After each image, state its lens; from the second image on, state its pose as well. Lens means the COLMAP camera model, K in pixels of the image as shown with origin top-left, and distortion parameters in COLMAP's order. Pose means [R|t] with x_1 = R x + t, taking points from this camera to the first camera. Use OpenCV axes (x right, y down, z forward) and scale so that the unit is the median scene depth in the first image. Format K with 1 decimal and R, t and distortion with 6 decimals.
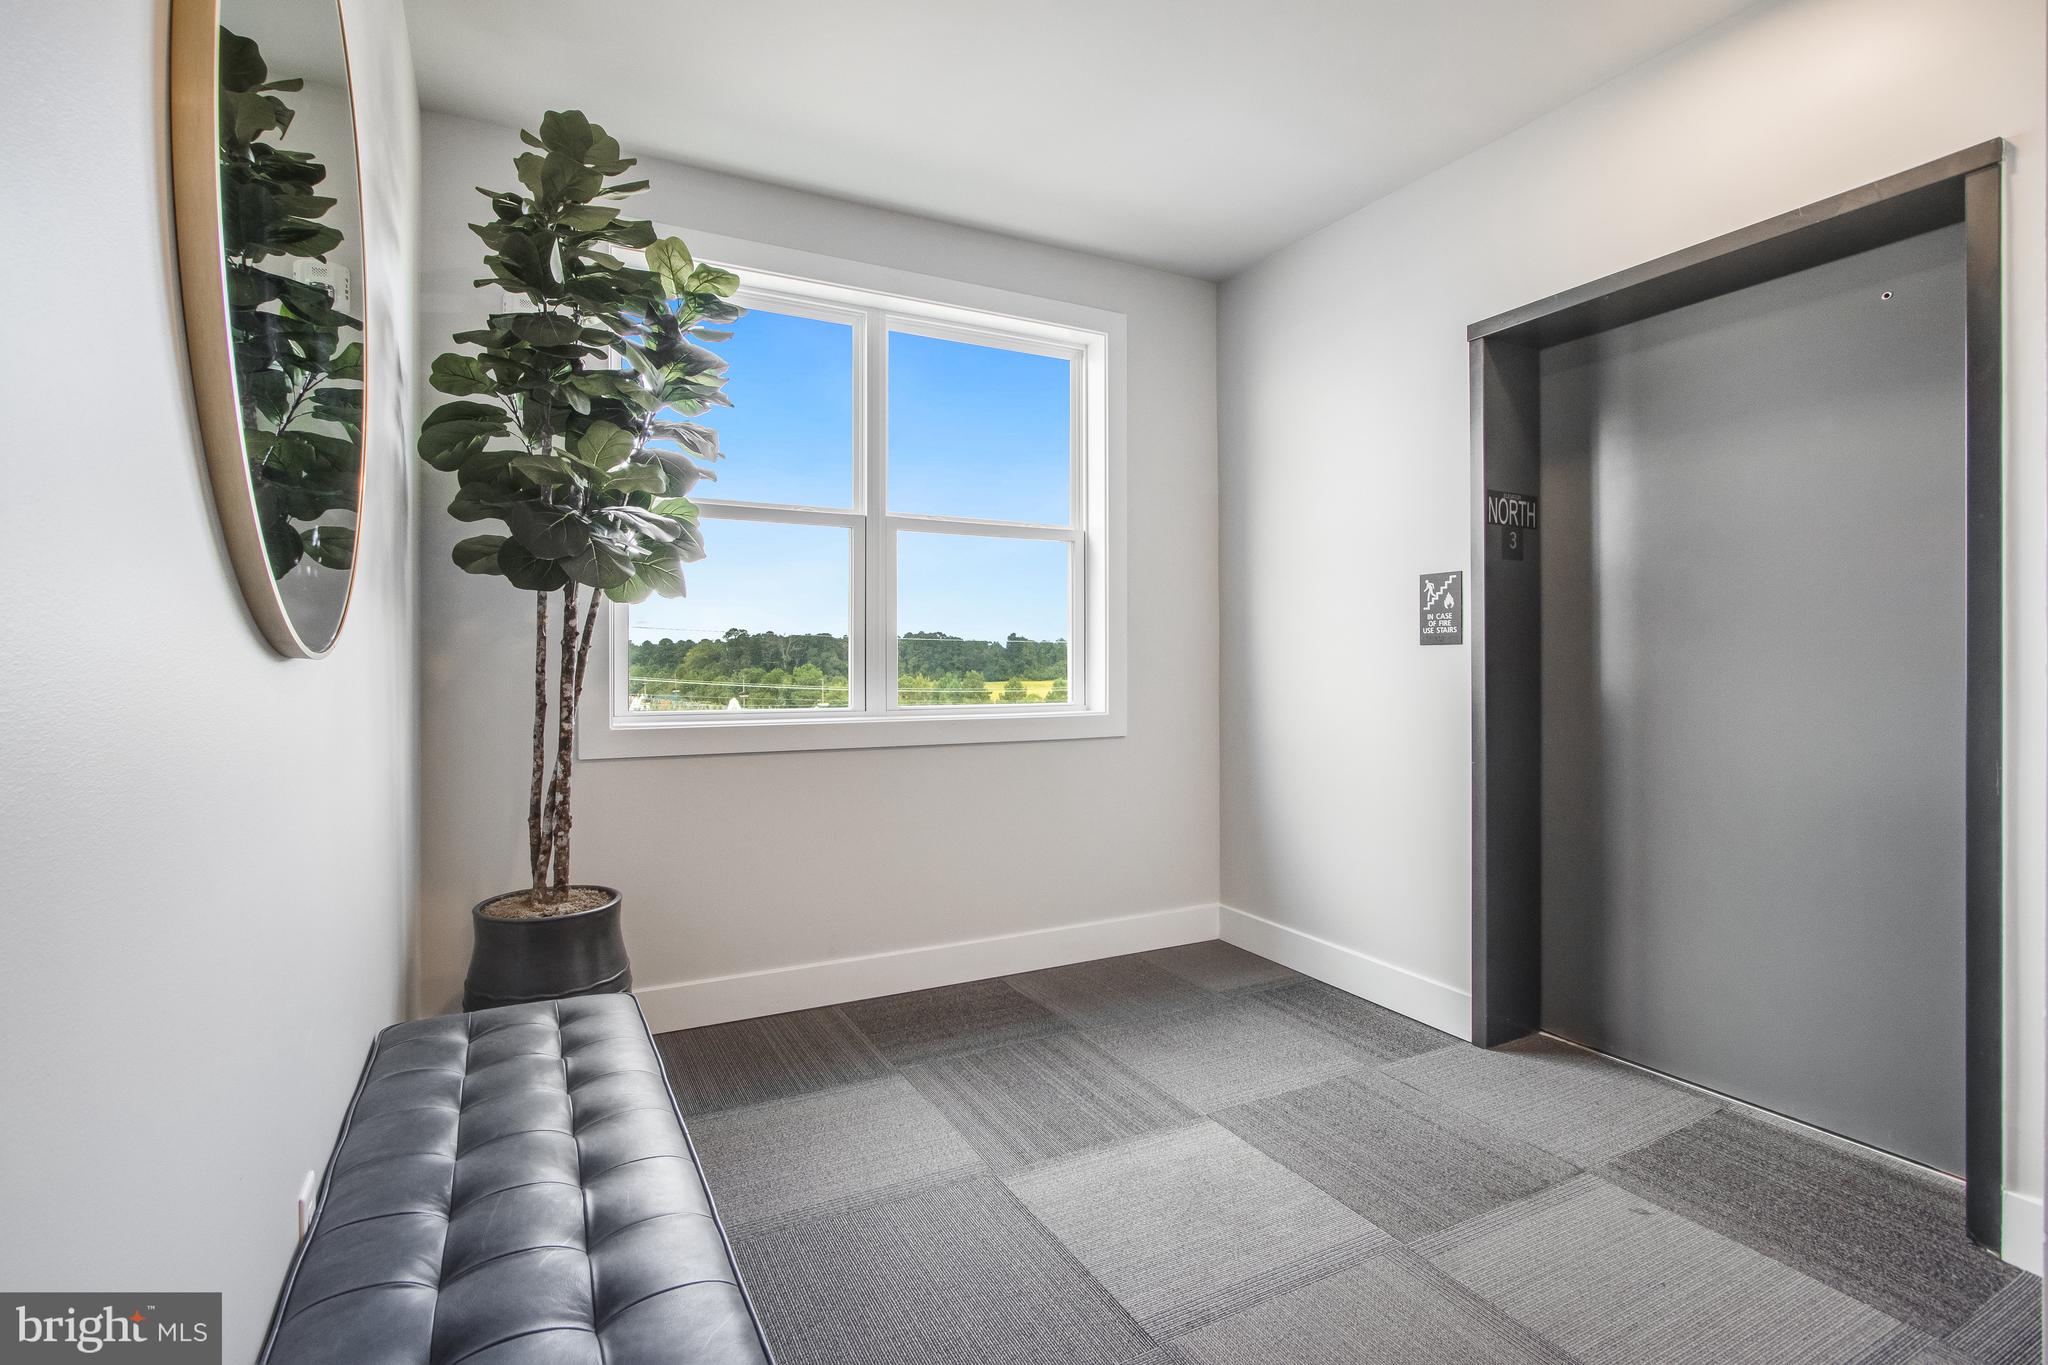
lens RADIAL K [[966.7, 0, 1021.2], [0, 966.7, 671.5], [0, 0, 1]] dist [-0.009318, 0.001778]
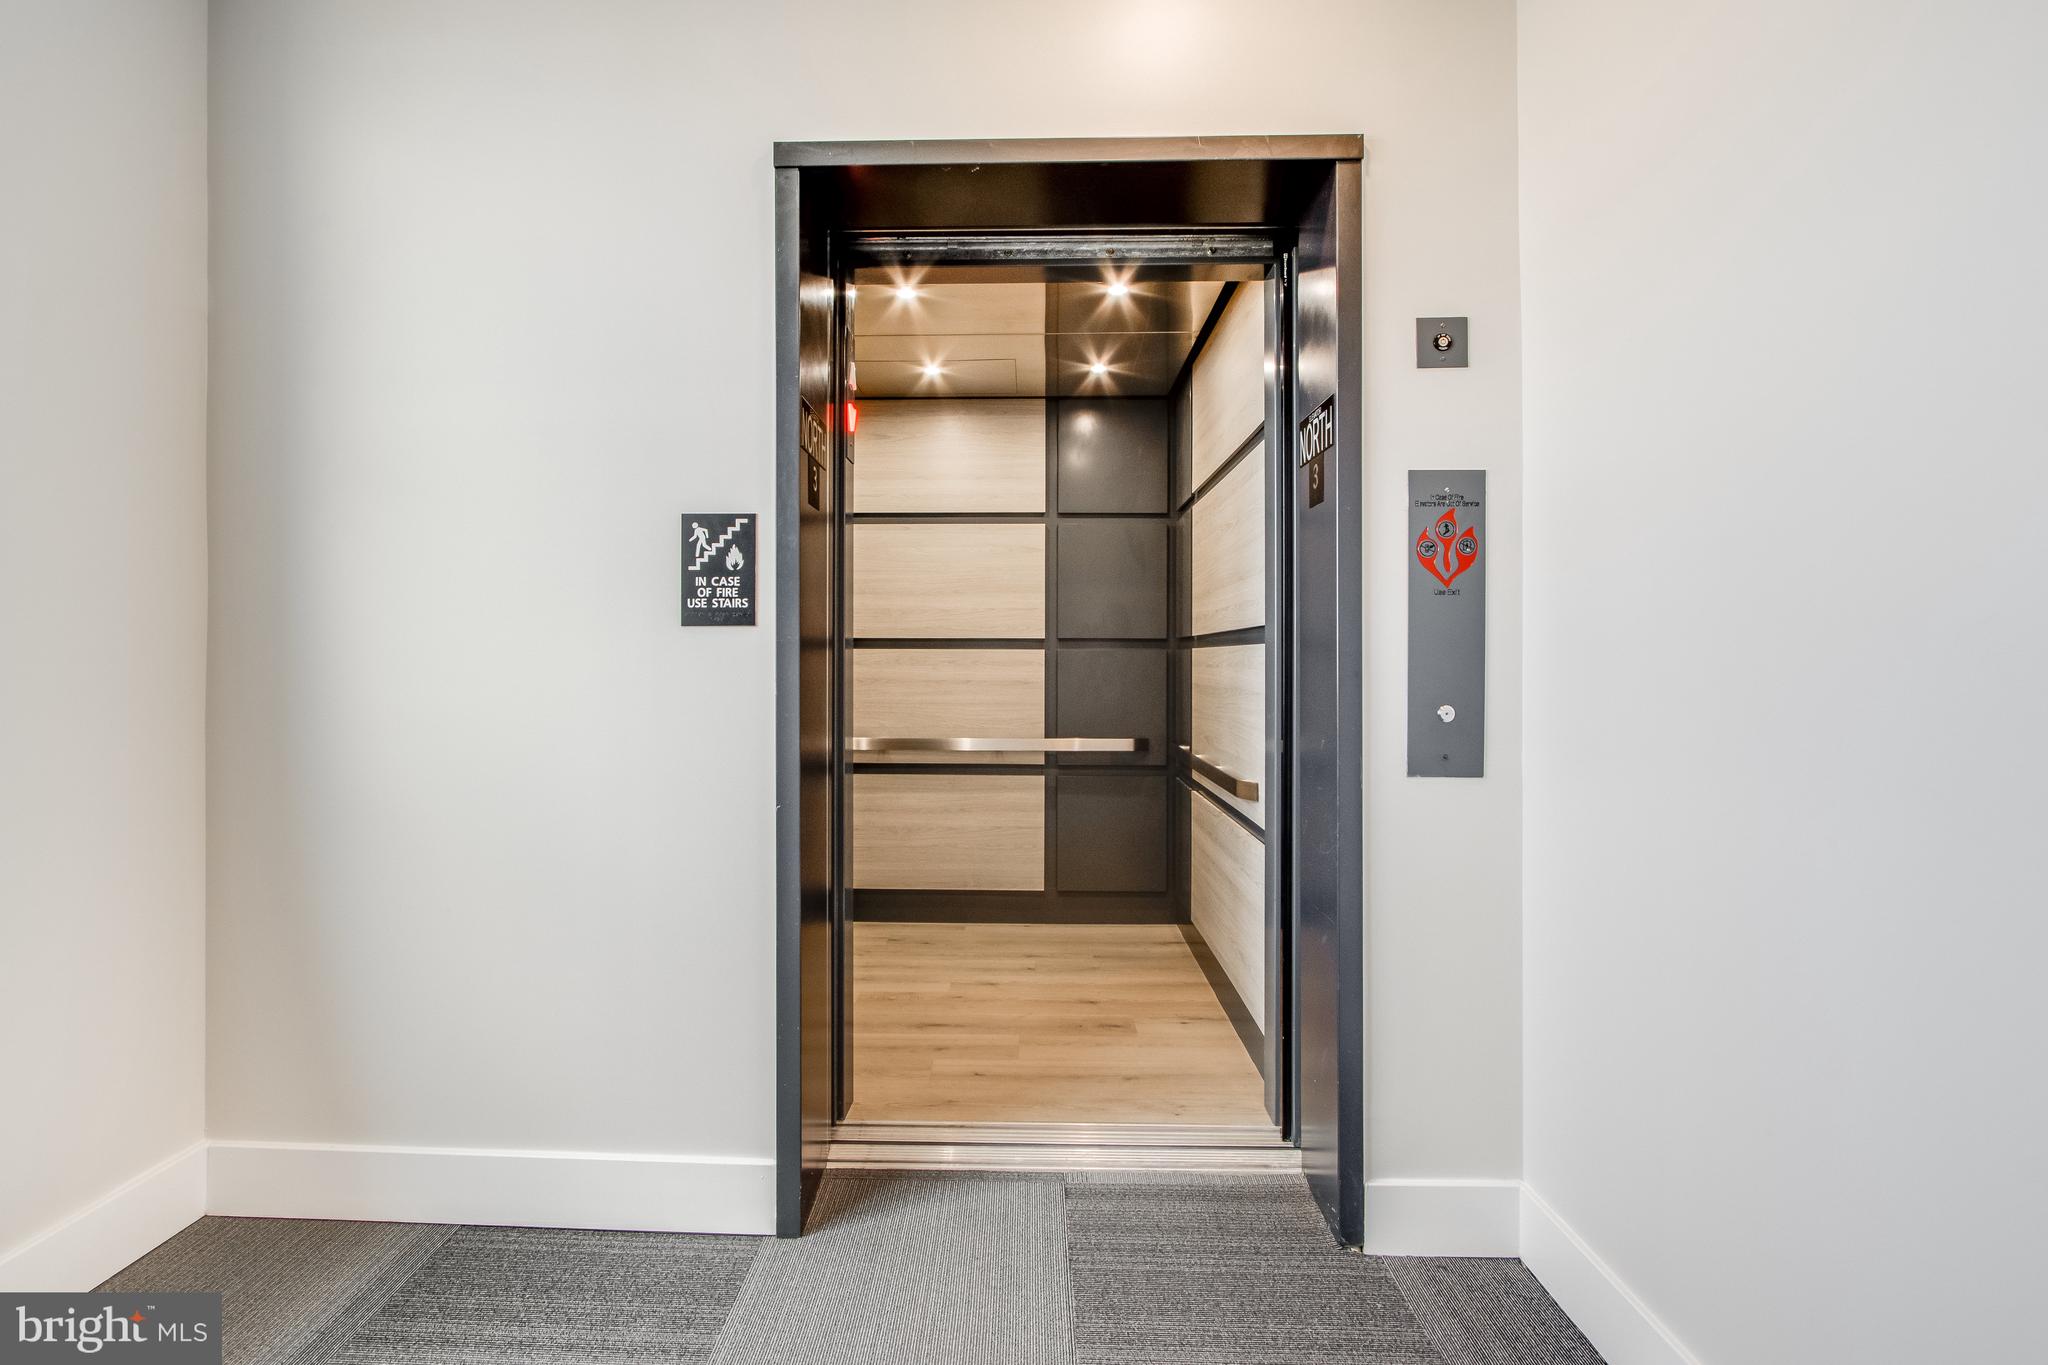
lens RADIAL K [[957.7, 0, 1031.5], [0, 957.7, 646.6], [0, 0, 1]] dist [-0.008222, 0.002914]
pose [[0.500230, 0.010577, 0.865828, -0.010653], [0.005502, 0.999866, -0.015394, -0.003061], [-0.865875, 0.012464, 0.500105, 0.509237]]
